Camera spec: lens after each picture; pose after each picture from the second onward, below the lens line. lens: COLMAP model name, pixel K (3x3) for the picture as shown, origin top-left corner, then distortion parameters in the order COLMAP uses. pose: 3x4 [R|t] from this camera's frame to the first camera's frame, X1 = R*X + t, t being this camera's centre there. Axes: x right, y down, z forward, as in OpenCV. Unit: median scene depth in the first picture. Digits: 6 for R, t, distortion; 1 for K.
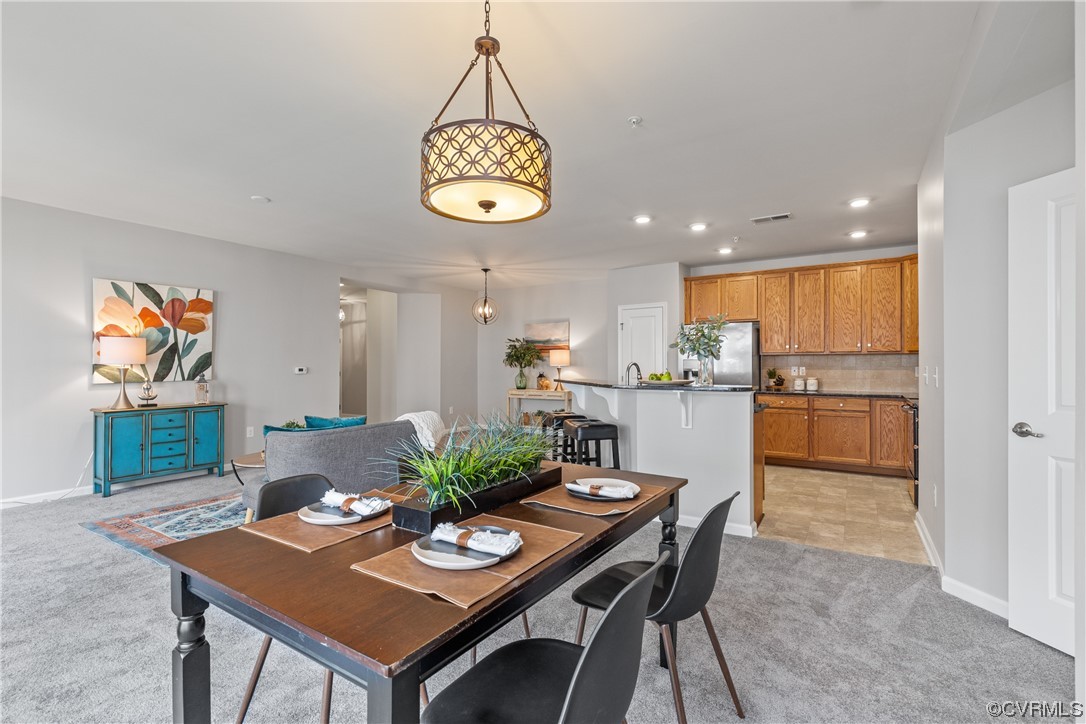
lens RADIAL K [[493.0, 0, 547.9], [0, 493.0, 361.9], [0, 0, 1]] dist [0.005751, -0.000925]
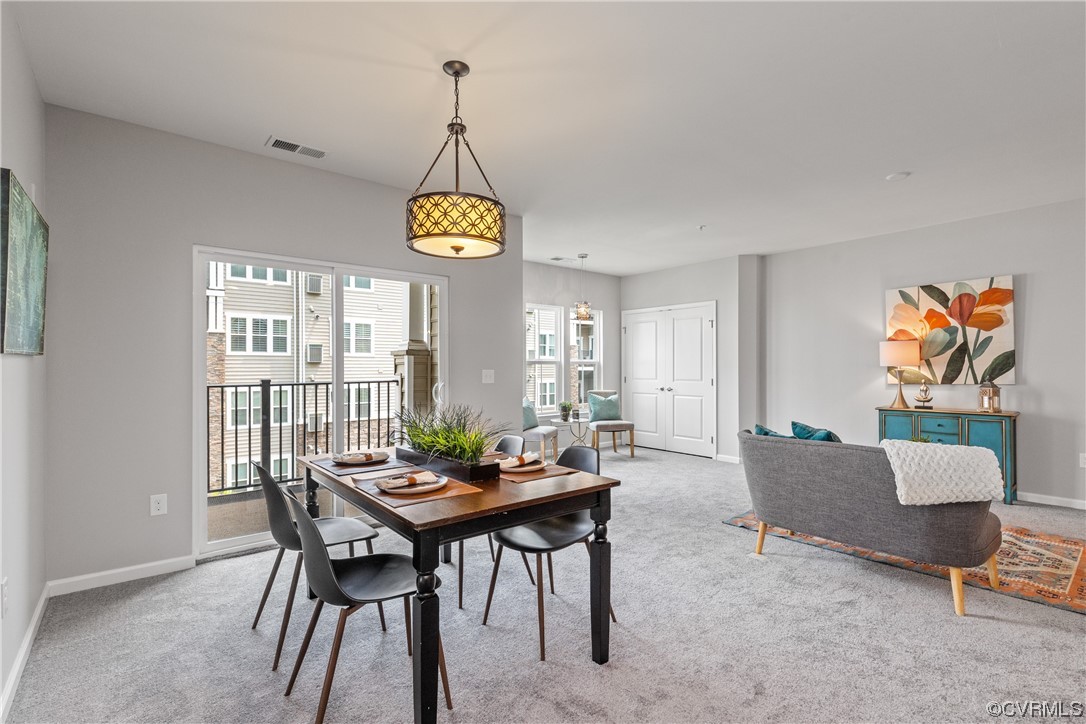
lens RADIAL K [[493.0, 0, 551.5], [0, 493.0, 366.2], [0, 0, 1]] dist [0.005751, -0.000925]
pose [[-0.313685, -0.005262, -0.949513, 0.350249], [0.009047, 0.999923, -0.008531, 0.006330], [0.949484, -0.011266, -0.313613, 0.562755]]
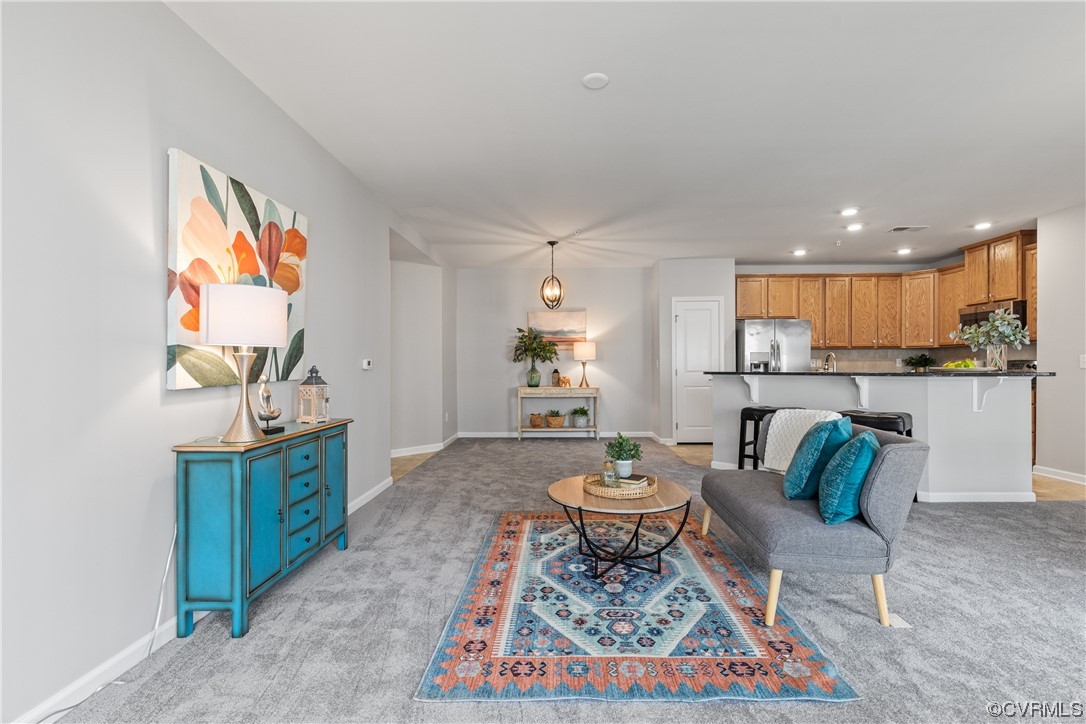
lens RADIAL K [[493.0, 0, 556.0], [0, 493.0, 368.2], [0, 0, 1]] dist [0.005751, -0.000925]
pose [[0.852712, -0.007918, 0.522321, -0.769903], [0.001034, 0.999909, 0.013469, 0.017649], [-0.522380, -0.010945, 0.852643, 0.402069]]
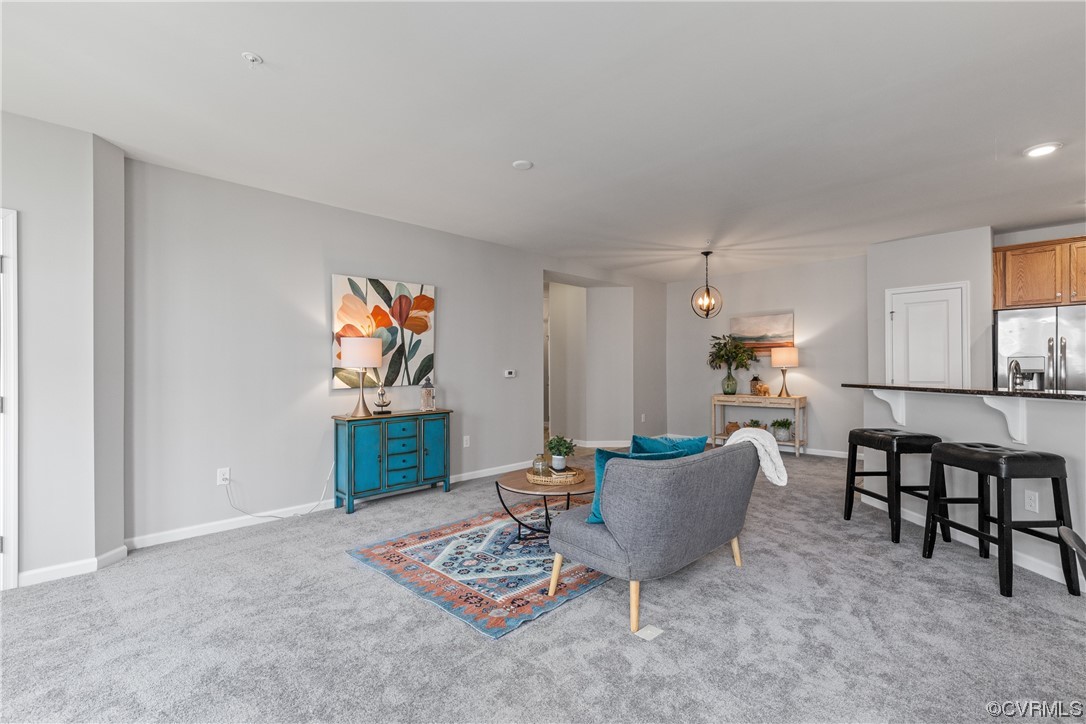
lens RADIAL K [[493.0, 0, 547.0], [0, 493.0, 366.8], [0, 0, 1]] dist [0.005751, -0.000925]
pose [[0.977384, -0.006650, -0.211367, -0.300407], [0.007685, 0.999962, 0.004077, 0.002030], [0.211332, -0.005609, 0.977398, 0.166072]]
